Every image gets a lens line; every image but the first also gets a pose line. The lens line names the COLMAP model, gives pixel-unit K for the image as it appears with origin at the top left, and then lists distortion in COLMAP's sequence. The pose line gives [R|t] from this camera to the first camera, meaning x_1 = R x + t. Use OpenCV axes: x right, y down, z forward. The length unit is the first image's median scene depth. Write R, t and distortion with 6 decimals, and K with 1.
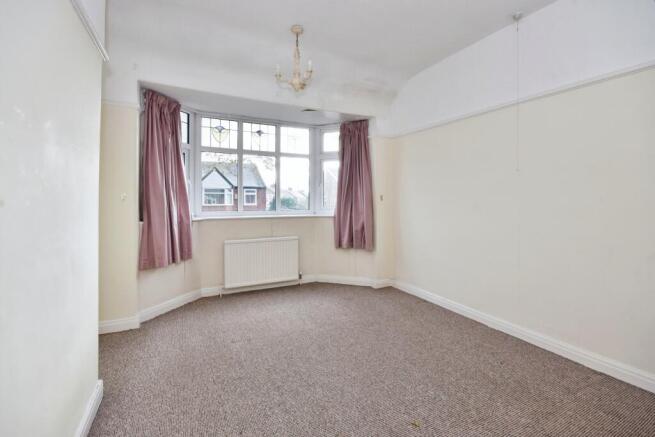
lens RADIAL K [[294.0, 0, 326.7], [0, 294.0, 203.8], [0, 0, 1]] dist [0.001043, 0.000114]
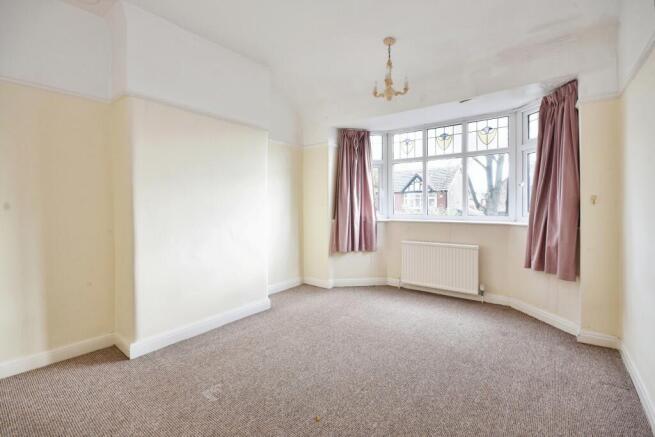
lens RADIAL K [[285.8, 0, 325.3], [0, 285.8, 215.0], [0, 0, 1]] dist [-0.012617, 0.000065]
pose [[0.435435, 0.027294, -0.899806, 0.500737], [-0.005365, 0.999601, 0.027725, -0.002474], [0.900204, -0.007245, 0.435408, 0.244843]]
